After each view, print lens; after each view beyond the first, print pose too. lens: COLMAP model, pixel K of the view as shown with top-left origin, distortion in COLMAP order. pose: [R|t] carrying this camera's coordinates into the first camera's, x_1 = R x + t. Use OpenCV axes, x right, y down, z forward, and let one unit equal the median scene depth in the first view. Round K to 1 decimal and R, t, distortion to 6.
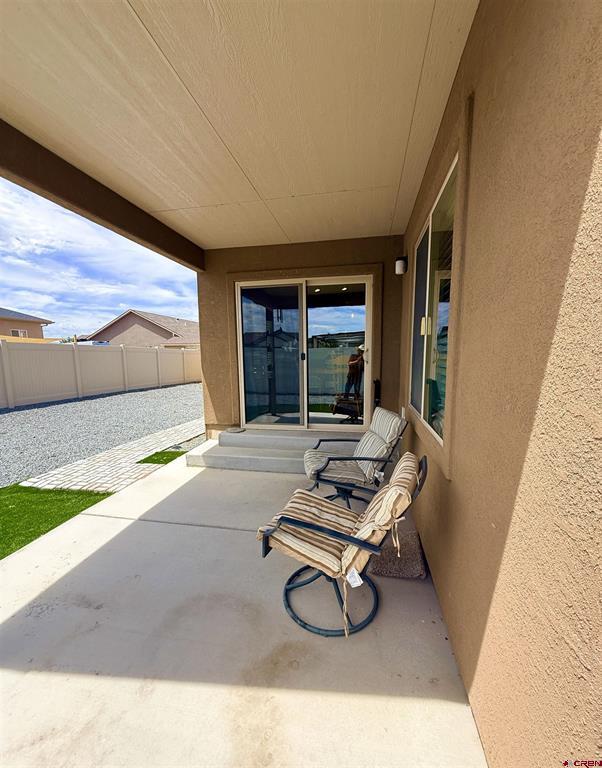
lens RADIAL K [[319.4, 0, 303.8], [0, 319.4, 400.6], [0, 0, 1]] dist [-0.002222, -0.000038]
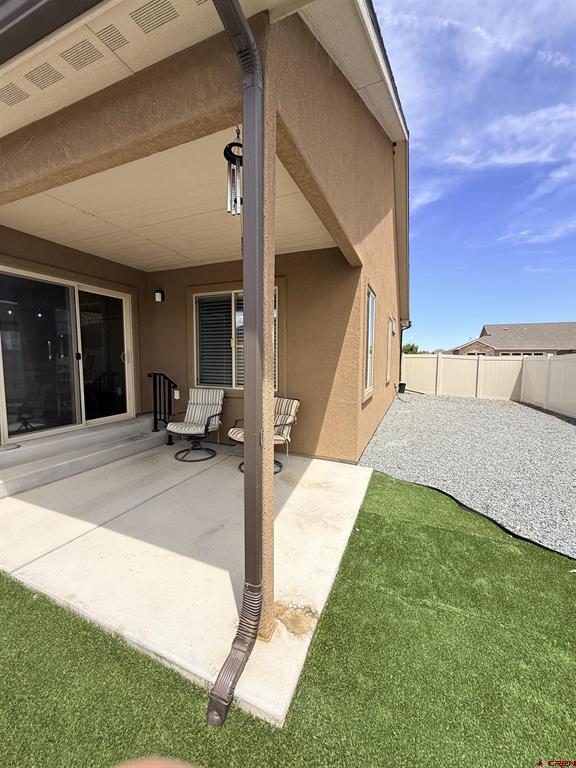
lens RADIAL K [[307.9, 0, 286.6], [0, 307.9, 383.2], [0, 0, 1]] dist [0.000349, 0.000894]
pose [[0.202043, -0.070166, 0.976860, -0.898080], [0.133624, 0.990078, 0.043478, -0.006098], [-0.970218, 0.121748, 0.209414, 0.161273]]
